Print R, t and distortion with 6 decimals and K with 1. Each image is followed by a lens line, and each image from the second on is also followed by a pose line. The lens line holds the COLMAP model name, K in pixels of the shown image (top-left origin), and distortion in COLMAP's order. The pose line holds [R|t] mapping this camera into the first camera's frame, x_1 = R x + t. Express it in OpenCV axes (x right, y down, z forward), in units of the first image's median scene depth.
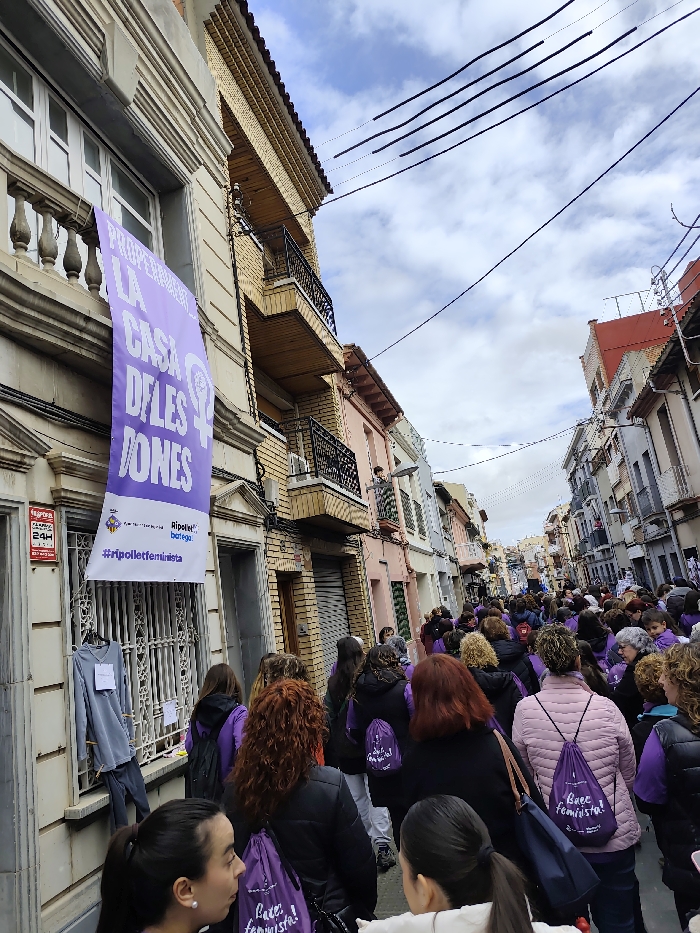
lens RADIAL K [[622.4, 0, 348.0], [0, 622.4, 466.8], [0, 0, 1]] dist [0.012387, 0.000899]
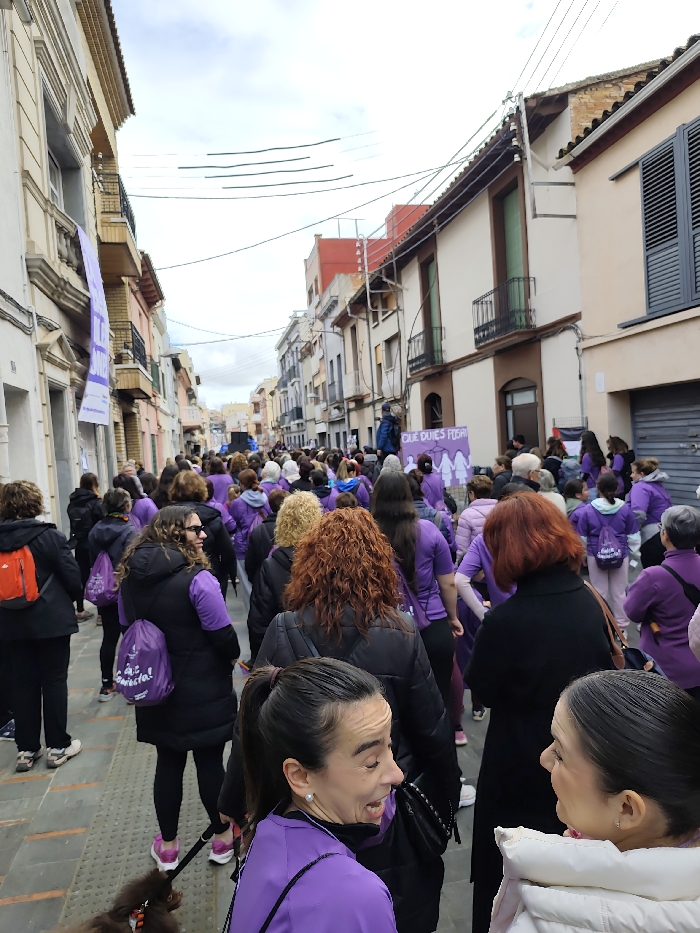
lens RADIAL K [[622.4, 0, 349.4], [0, 622.4, 465.3], [0, 0, 1]] dist [0.012387, 0.000899]
pose [[0.887711, 0.064979, 0.455792, -0.072628], [-0.161834, 0.970854, 0.176783, -0.026539], [-0.431020, -0.230695, 0.872354, -0.173652]]
